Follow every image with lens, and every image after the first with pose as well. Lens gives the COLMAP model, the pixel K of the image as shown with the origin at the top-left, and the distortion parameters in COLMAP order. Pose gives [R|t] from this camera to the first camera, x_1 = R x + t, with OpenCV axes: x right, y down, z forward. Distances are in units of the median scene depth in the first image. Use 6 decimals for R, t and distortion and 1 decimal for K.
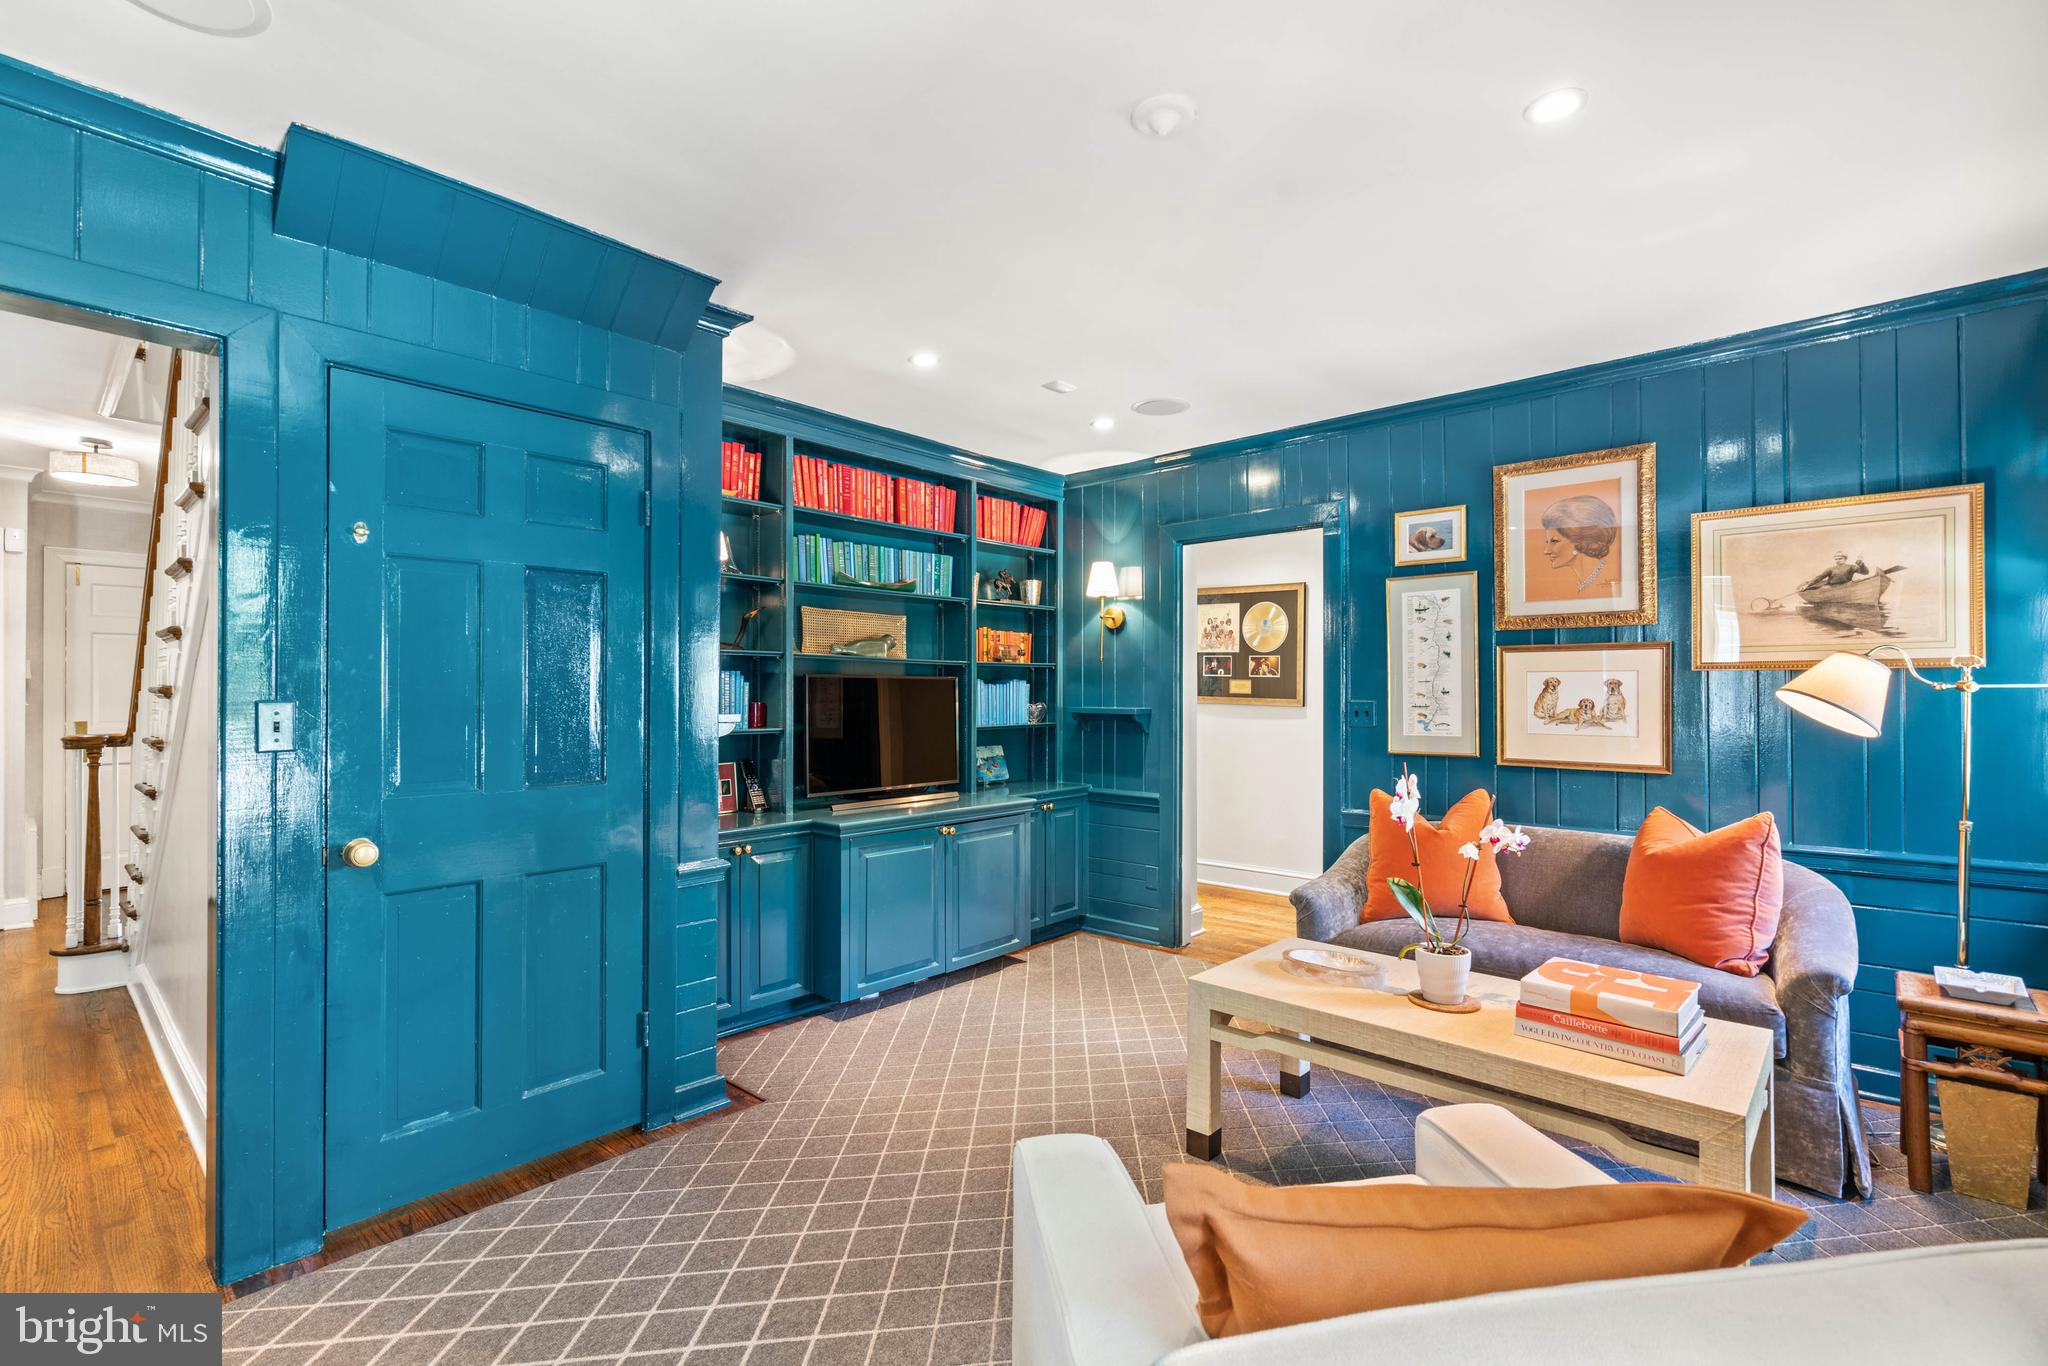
lens RADIAL K [[926.2, 0, 1025.2], [0, 926.2, 683.4], [0, 0, 1]] dist [-0.009942, 0.003769]
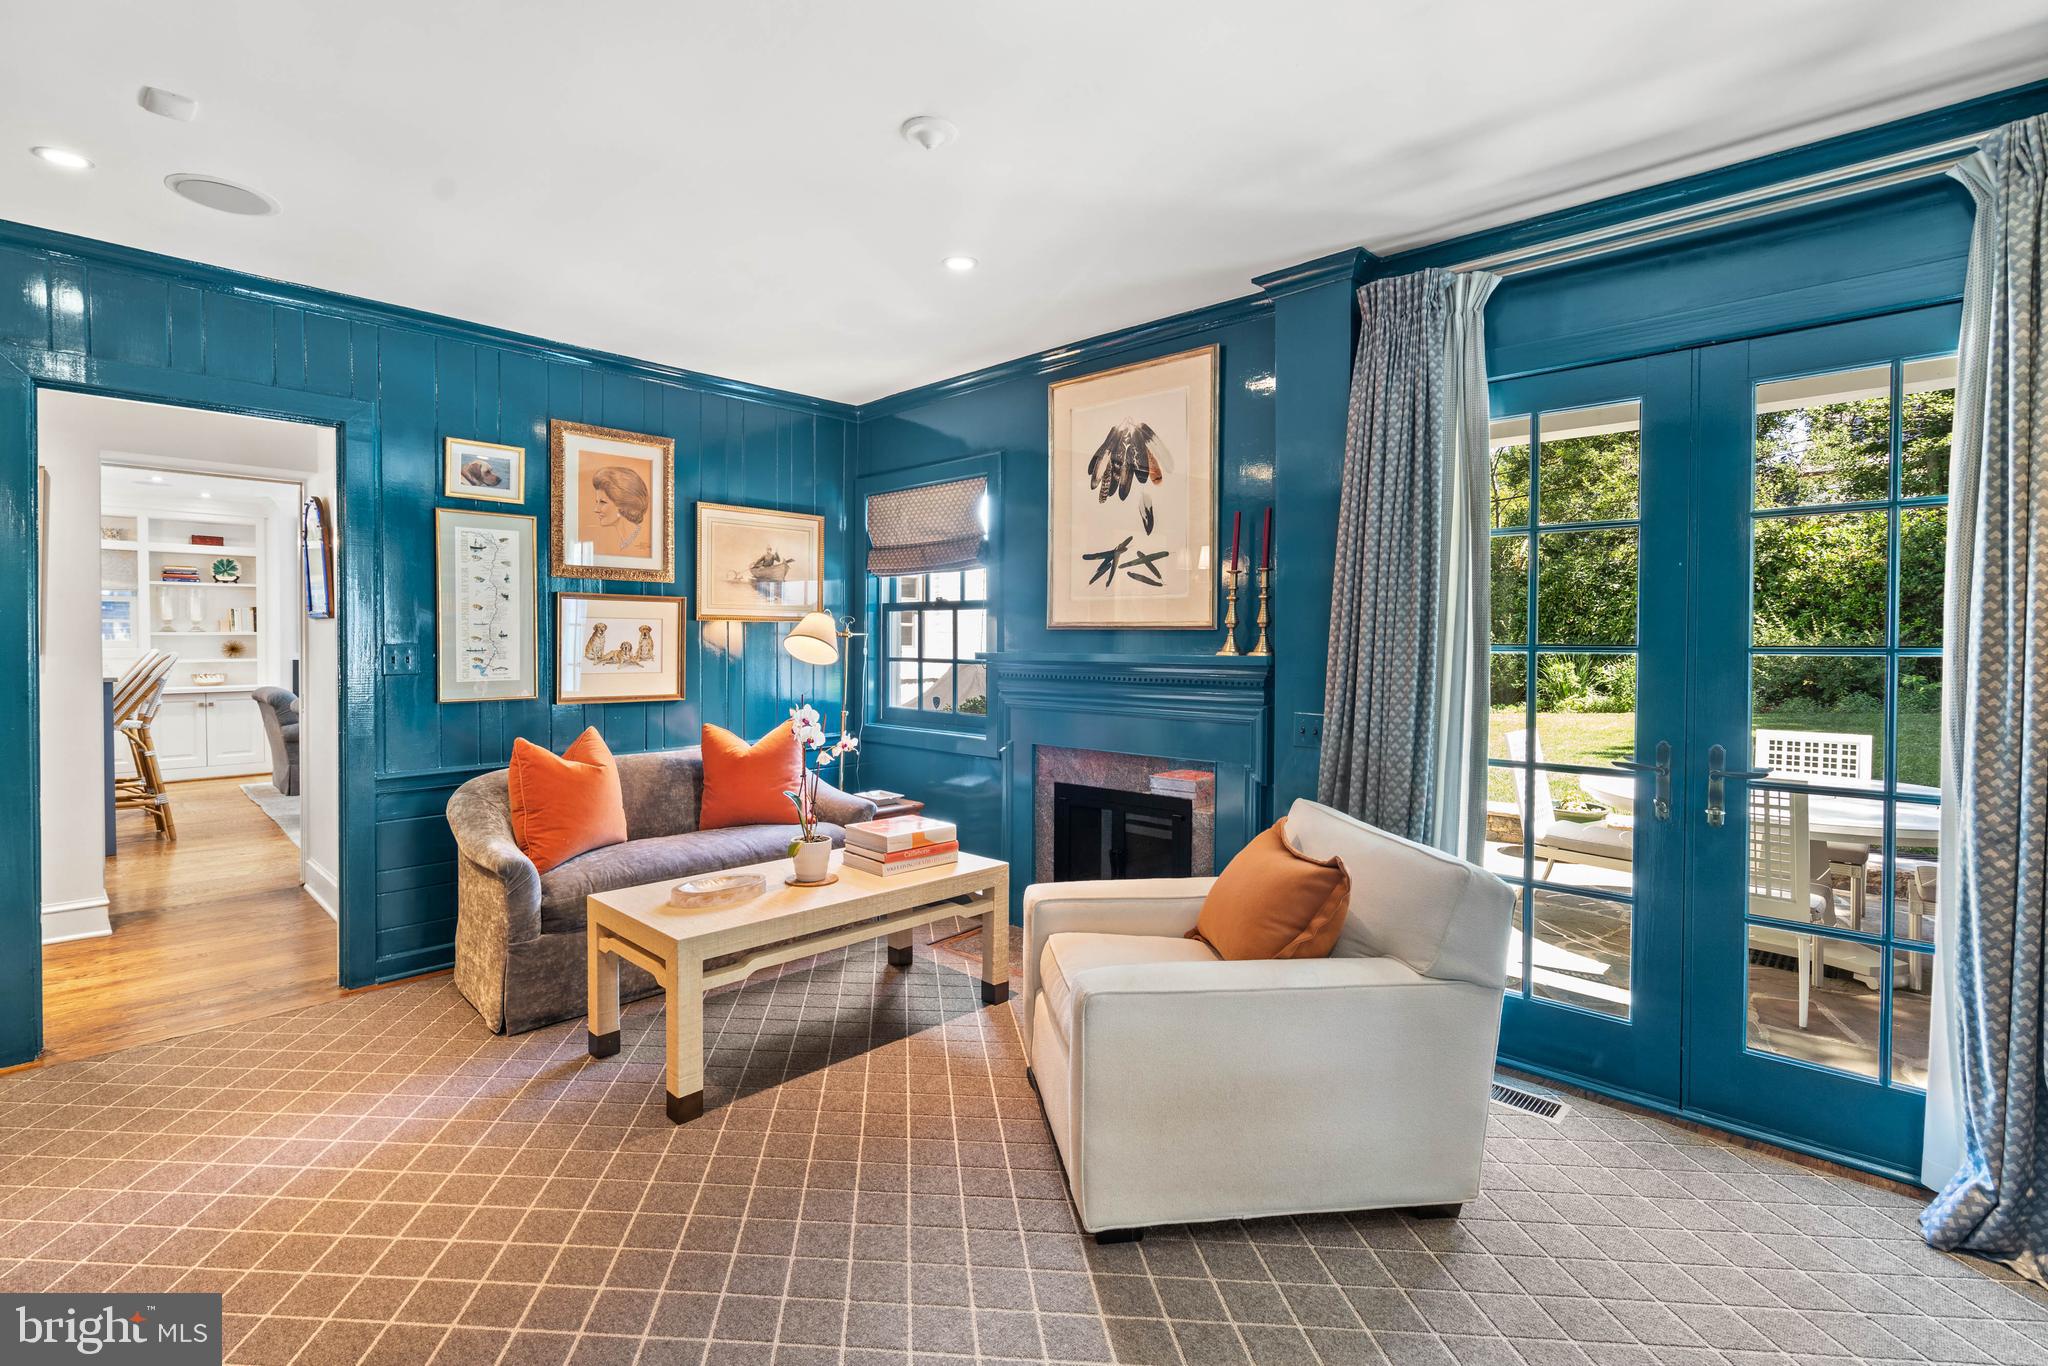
lens RADIAL K [[926.2, 0, 1011.2], [0, 926.2, 653.0], [0, 0, 1]] dist [-0.009942, 0.003769]
pose [[0.032478, -0.009759, 0.999425, -0.533946], [-0.009538, 0.999904, 0.010074, 0.013946], [-0.999427, -0.009860, 0.032382, 0.460797]]
